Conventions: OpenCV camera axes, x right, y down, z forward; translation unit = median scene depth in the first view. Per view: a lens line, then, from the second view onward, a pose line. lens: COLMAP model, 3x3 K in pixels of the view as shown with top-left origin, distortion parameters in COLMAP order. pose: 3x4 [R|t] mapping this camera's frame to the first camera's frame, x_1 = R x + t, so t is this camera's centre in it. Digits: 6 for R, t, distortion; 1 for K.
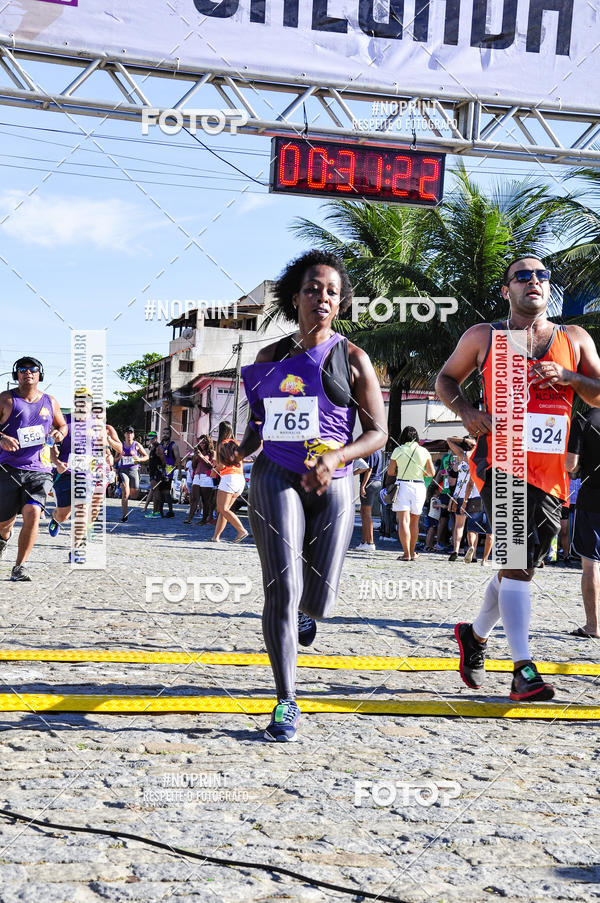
lens RADIAL K [[1744.3, 0, 301.5], [0, 1744.3, 476.4], [0, 0, 1]] dist [0.251497, 1.119729]
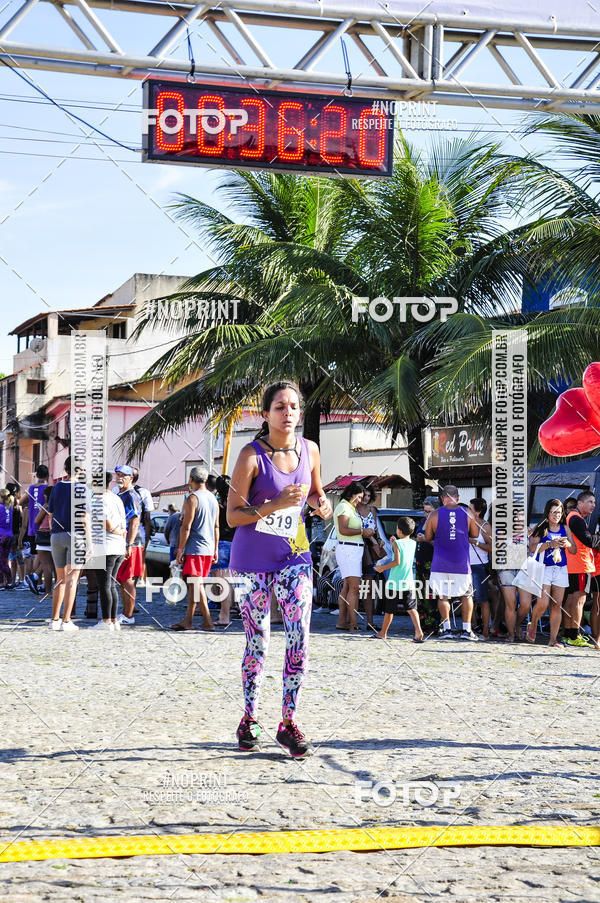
lens RADIAL K [[2190.1, 0, 303.8], [0, 2190.1, 477.3], [0, 0, 1]] dist [0.553992, 1.021161]
pose [[0.998098, -0.031952, 0.052723, -0.004874], [0.032843, 0.999331, -0.016118, -0.020660], [-0.052172, 0.017819, 0.998479, 0.122194]]
